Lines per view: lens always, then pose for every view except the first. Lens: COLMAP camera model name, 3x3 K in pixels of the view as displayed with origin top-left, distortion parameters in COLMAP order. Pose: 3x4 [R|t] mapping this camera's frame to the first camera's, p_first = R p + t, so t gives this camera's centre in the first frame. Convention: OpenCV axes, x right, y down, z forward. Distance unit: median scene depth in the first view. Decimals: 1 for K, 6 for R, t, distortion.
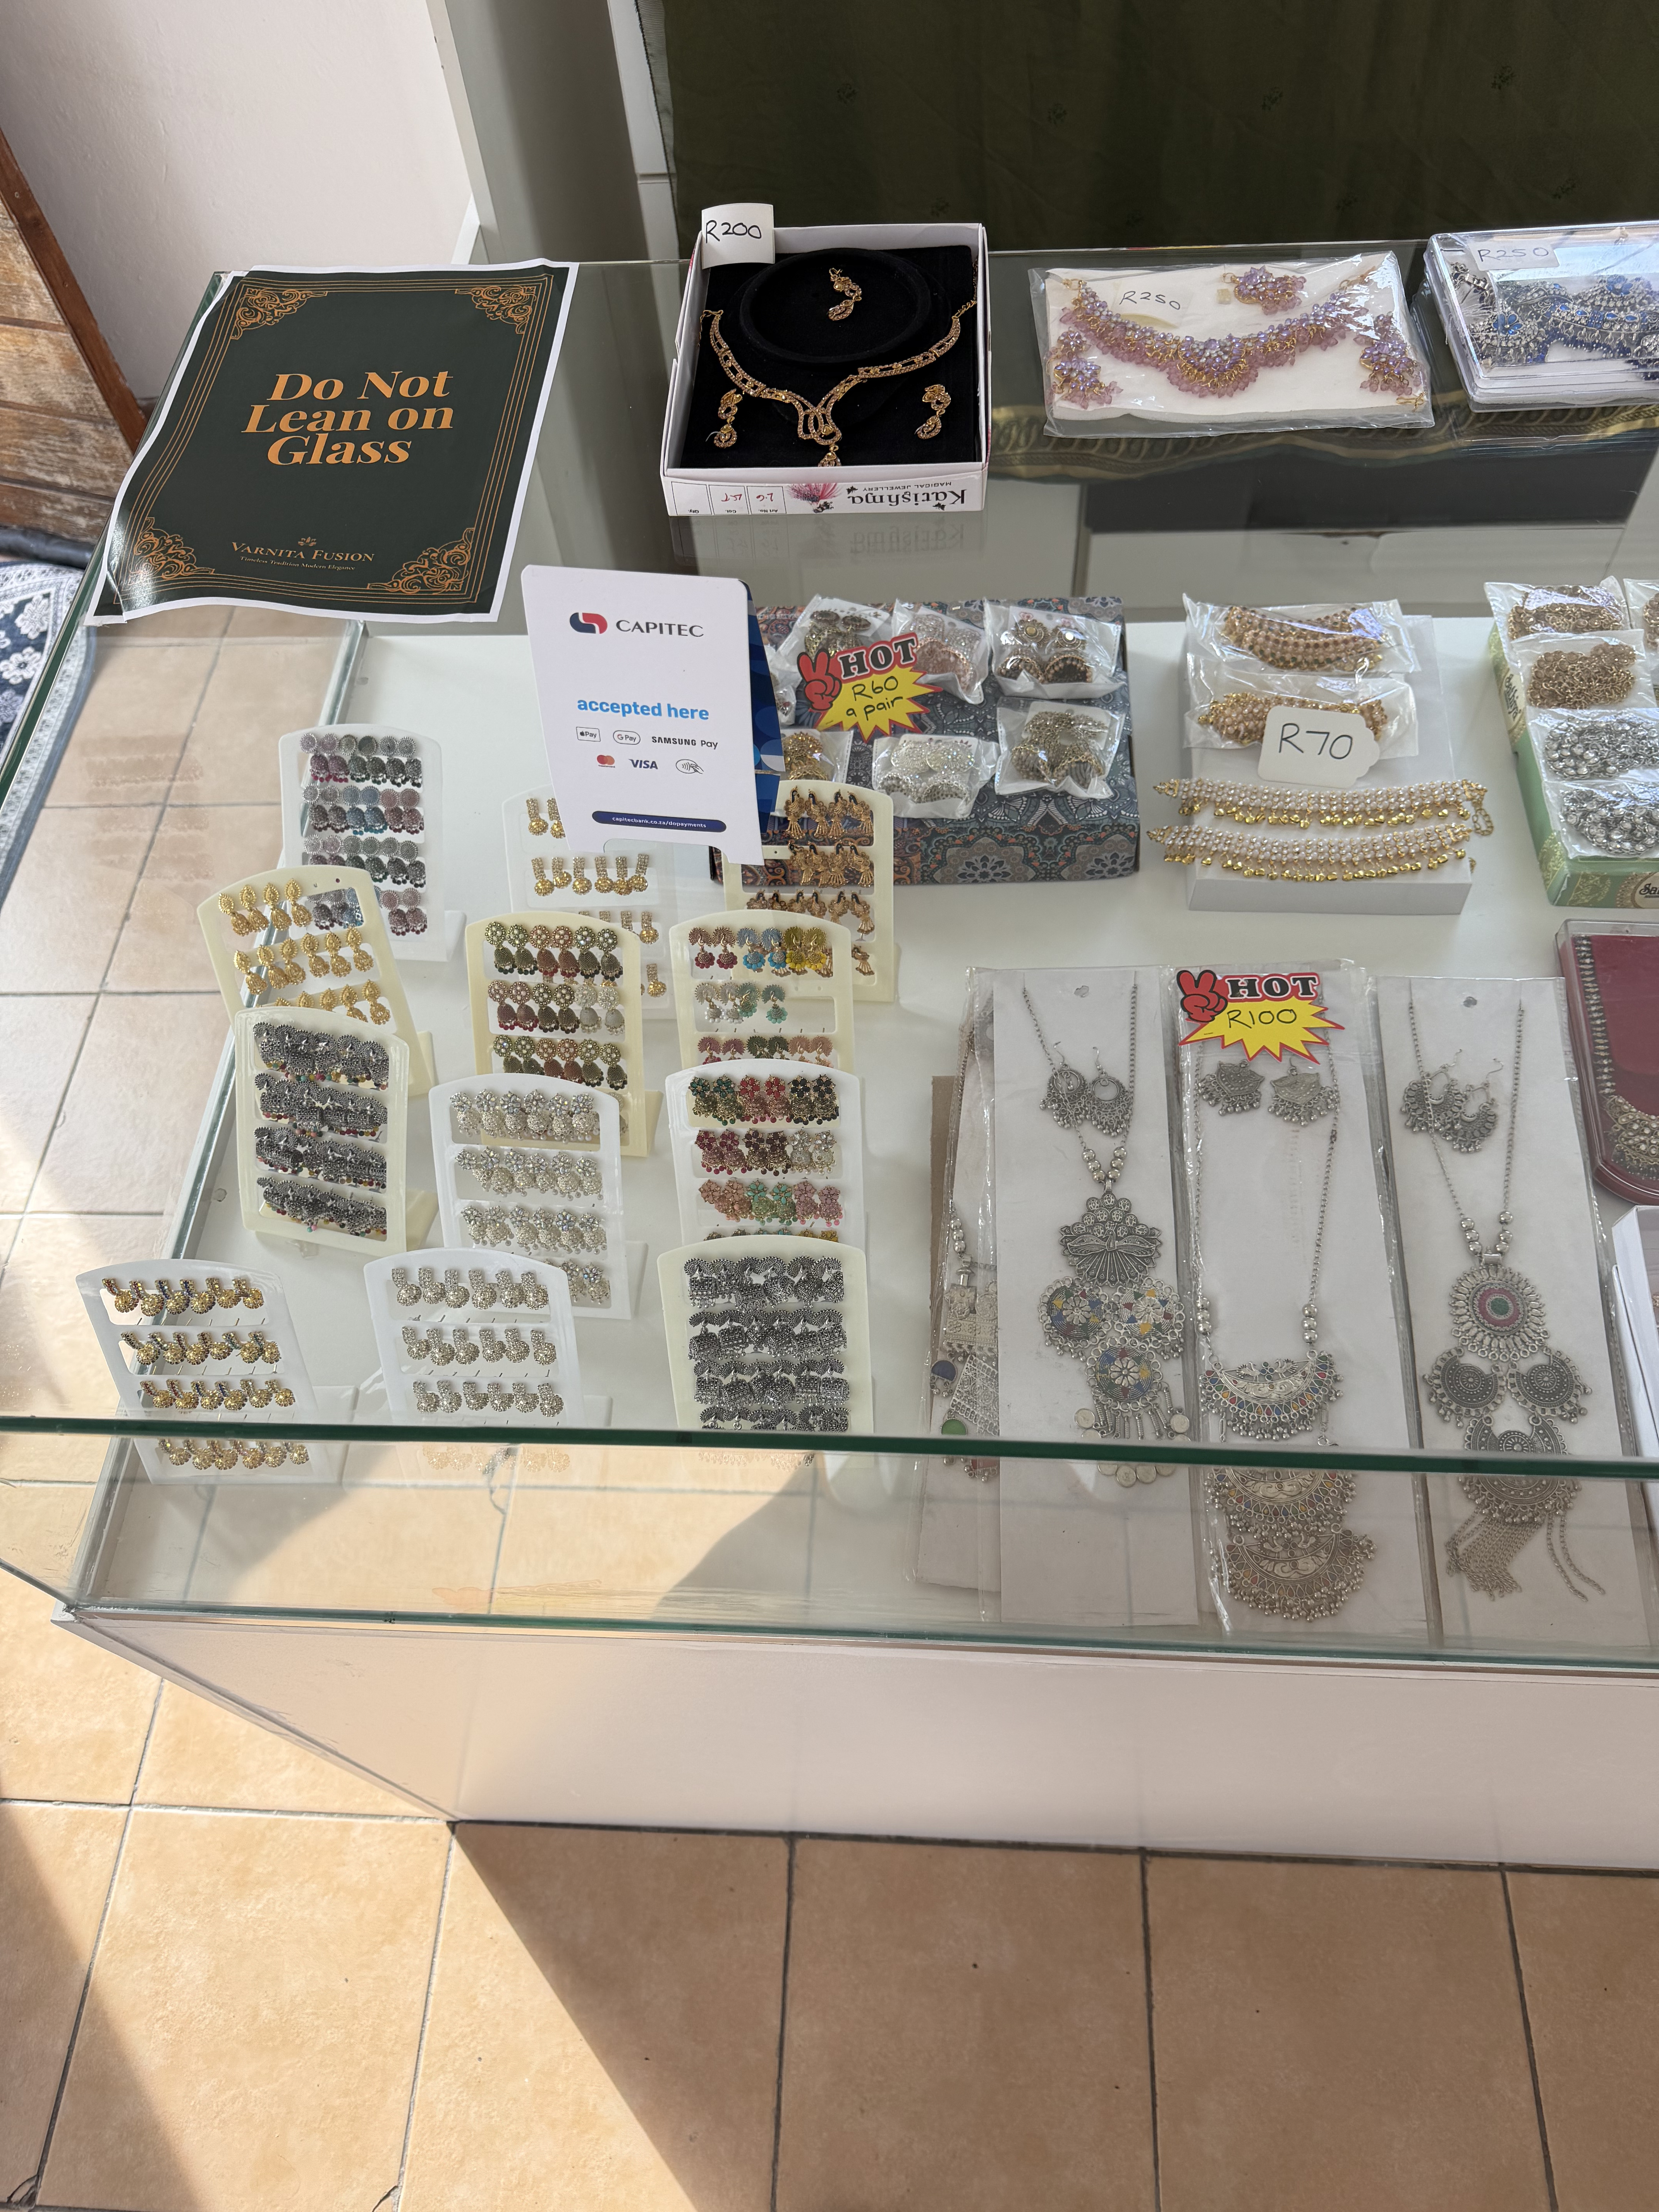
lens RADIAL K [[1576.0, 0, 829.5], [0, 1576.0, 1106.0], [0, 0, 1]] dist [0.007089, -0.003859]
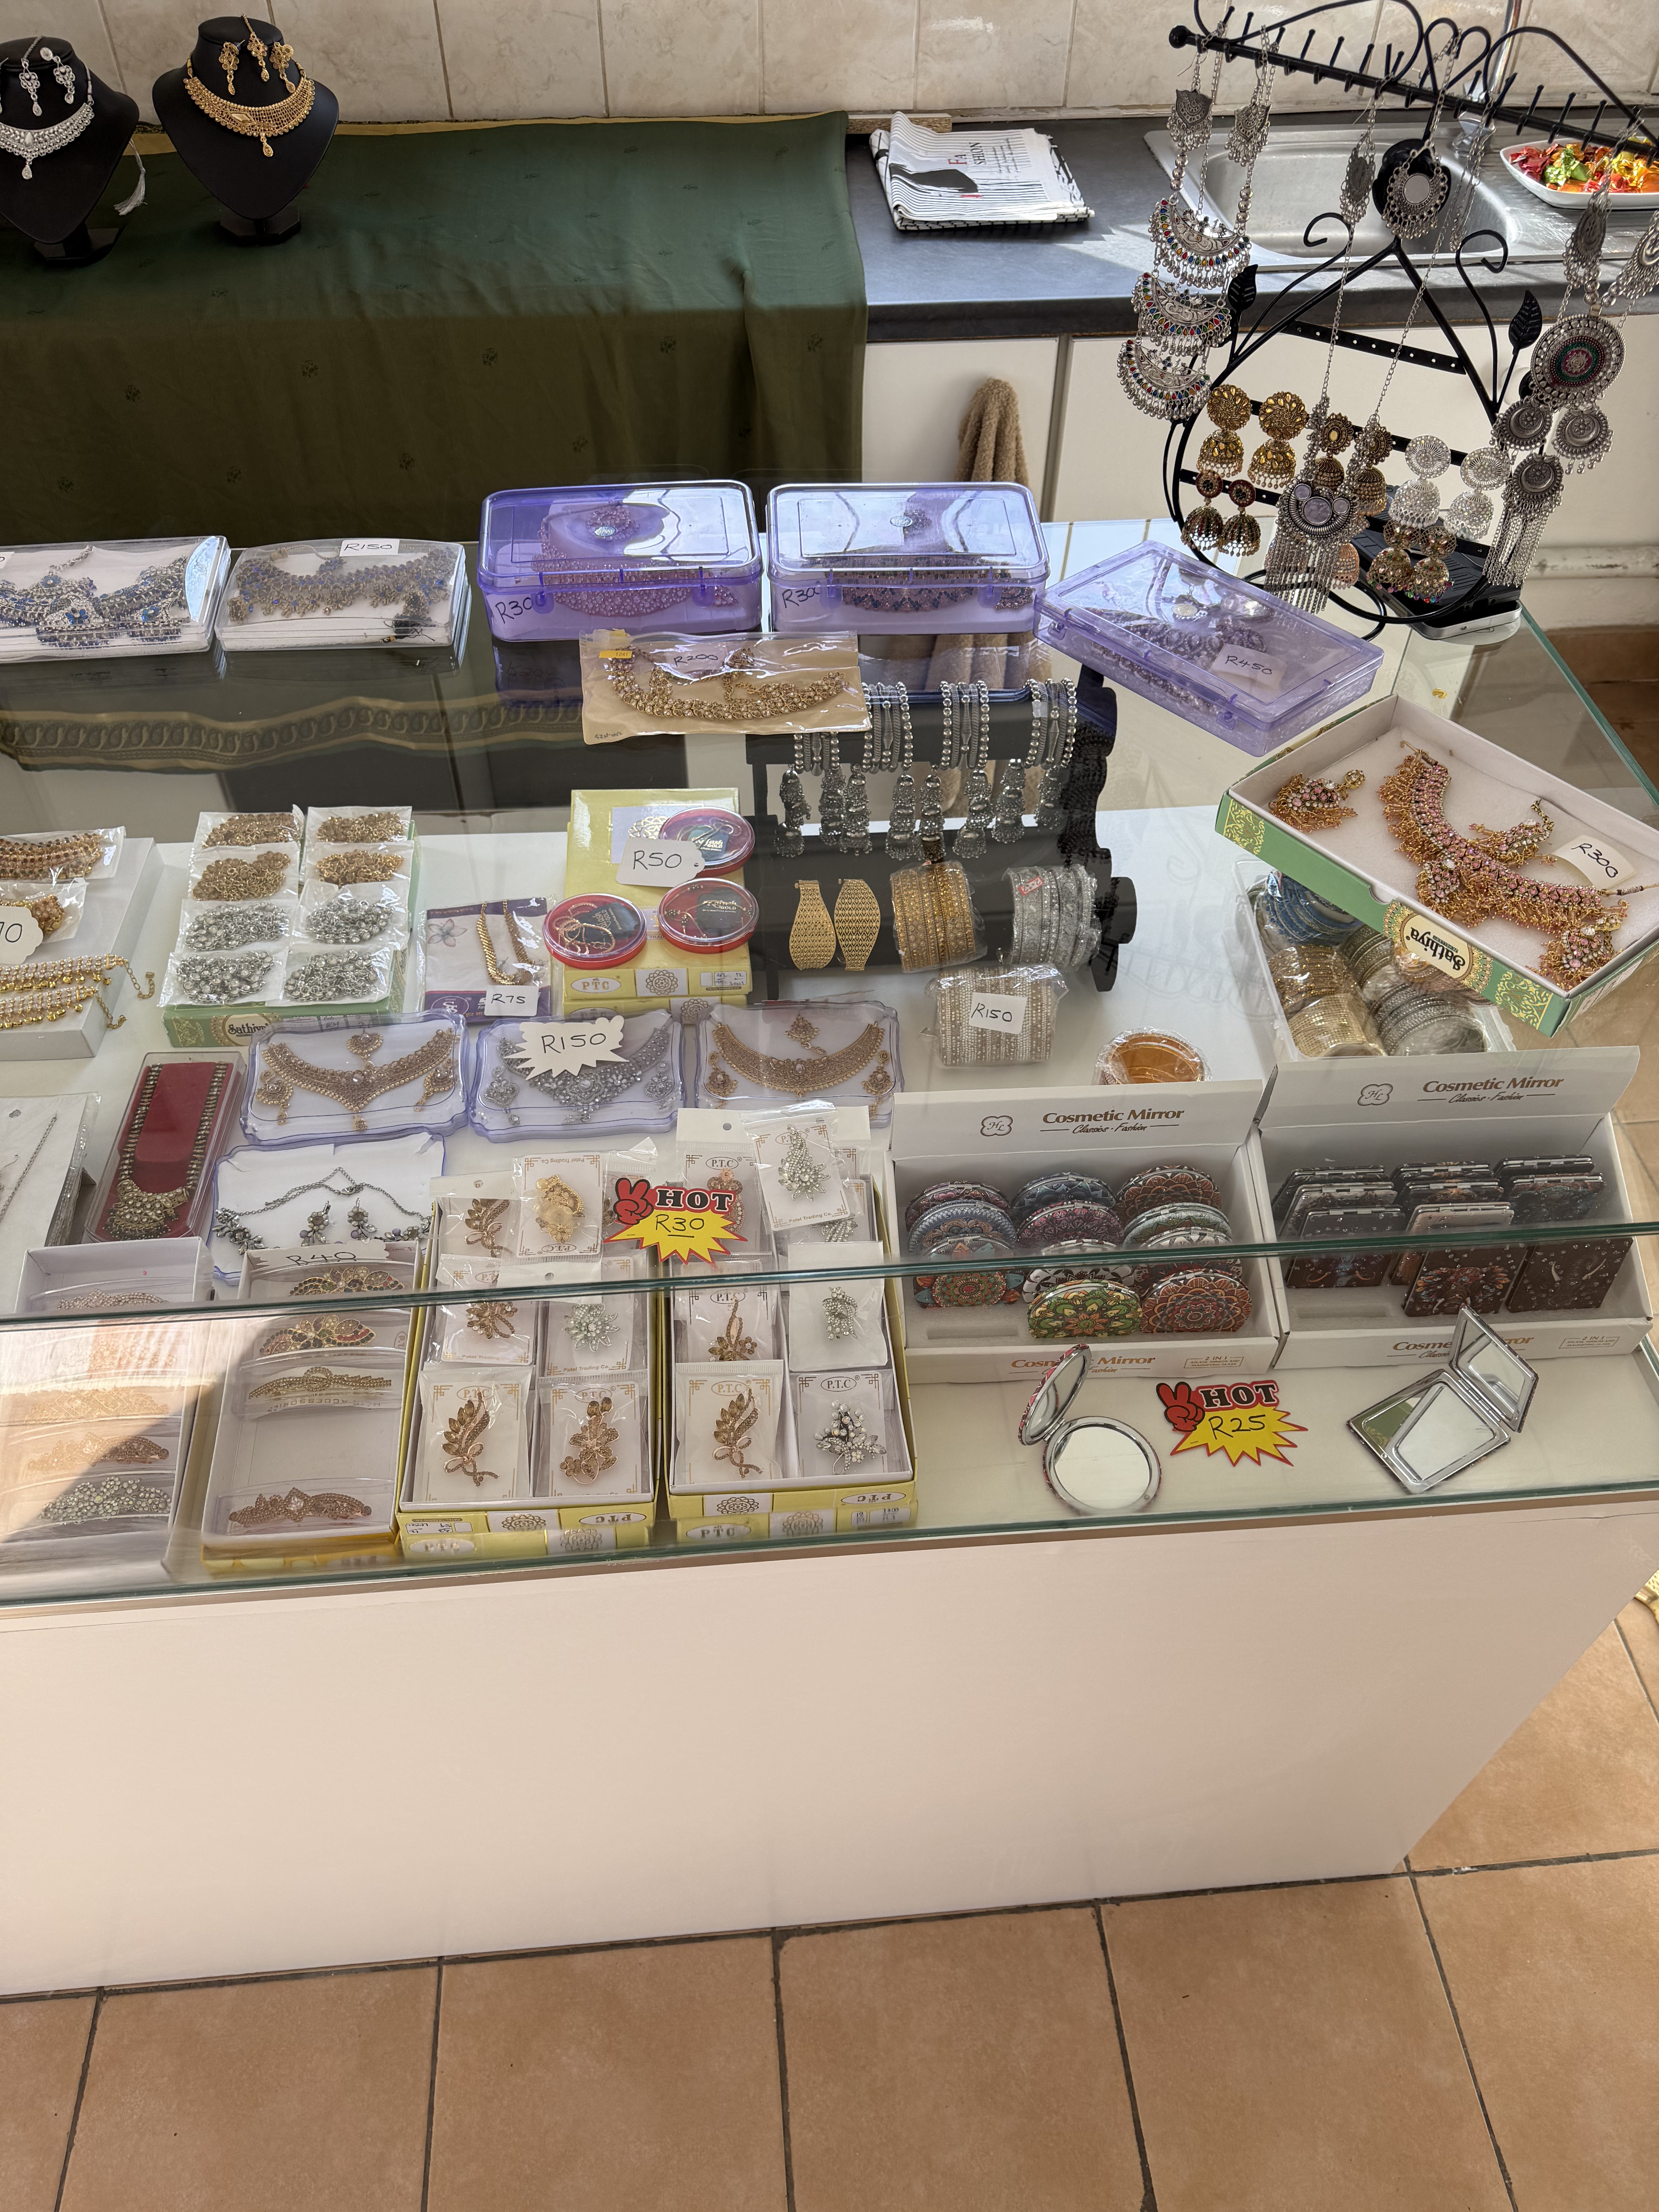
lens RADIAL K [[1595.7, 0, 833.9], [0, 1595.7, 1089.1], [0, 0, 1]] dist [0.006259, -0.007296]
pose [[0.988766, -0.044980, 0.142545, 0.814585], [0.073332, 0.976967, -0.200392, 0.203856], [-0.130248, 0.208594, 0.969290, -0.301787]]
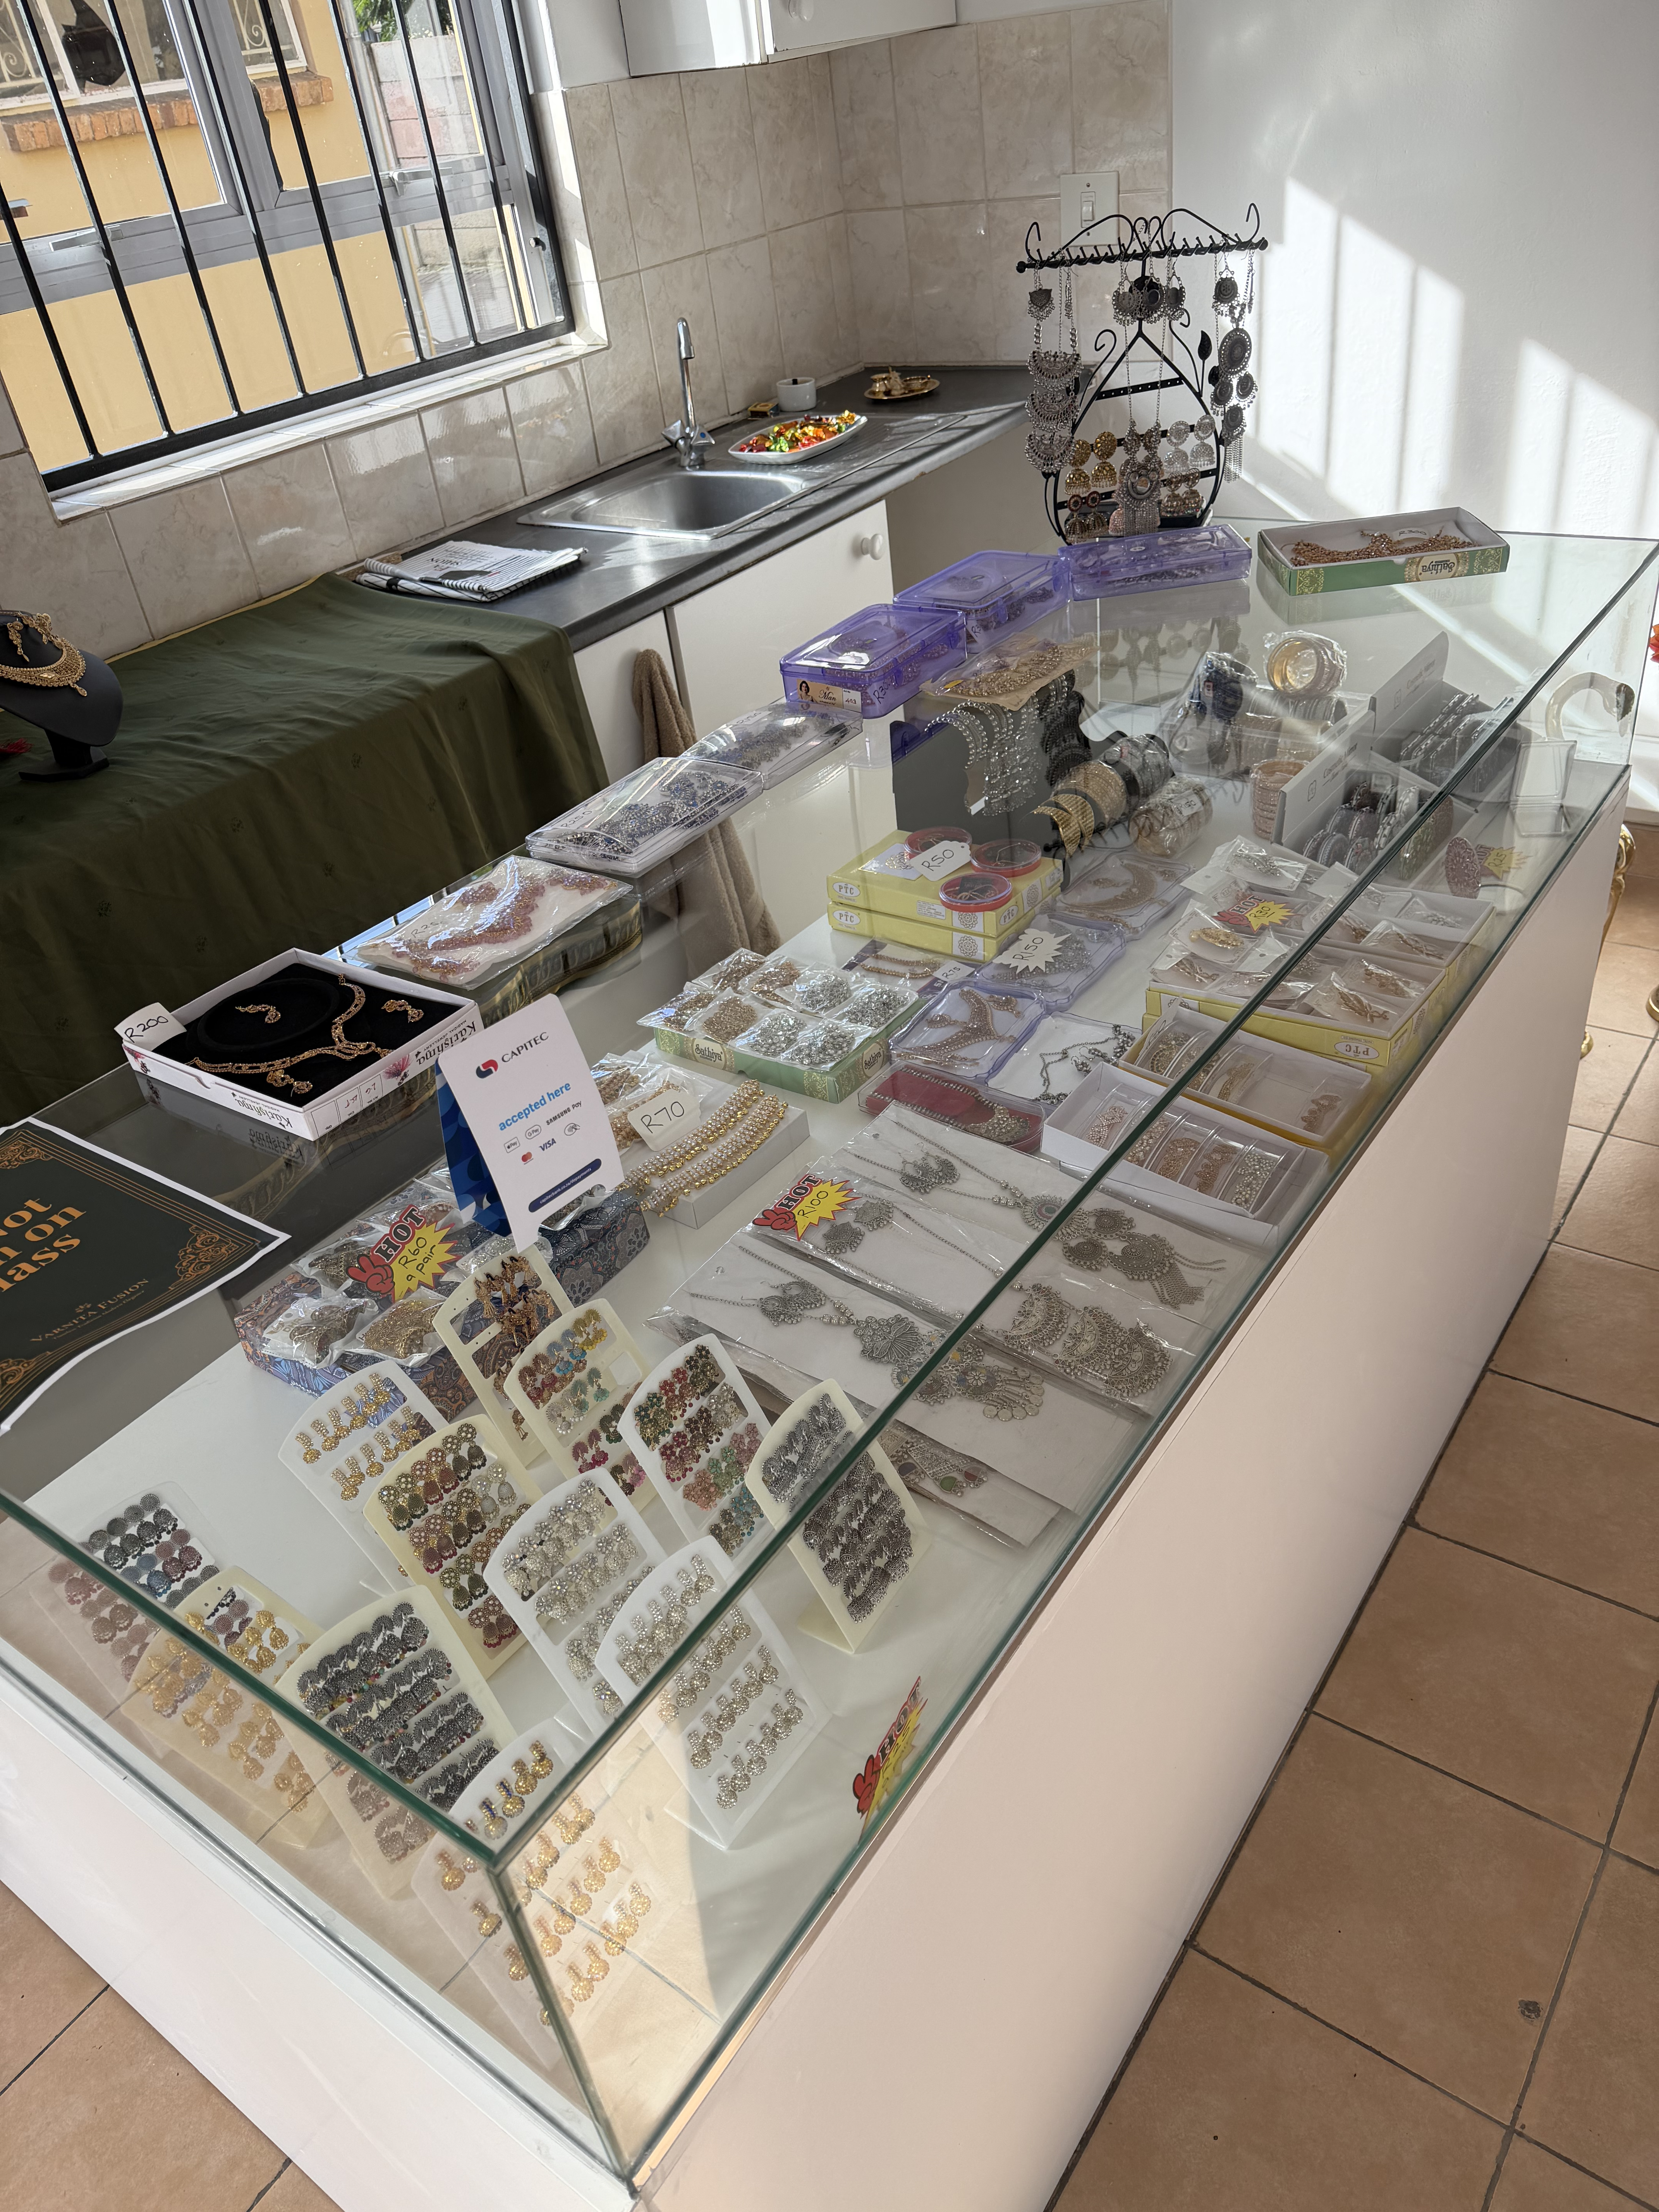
lens RADIAL K [[1595.7, 0, 833.9], [0, 1595.7, 1089.1], [0, 0, 1]] dist [0.006259, -0.007296]
pose [[0.548692, -0.457841, 0.699513, -0.672065], [0.753457, 0.633378, -0.176450, 0.145467], [-0.362270, 0.623870, 0.692493, -0.108423]]
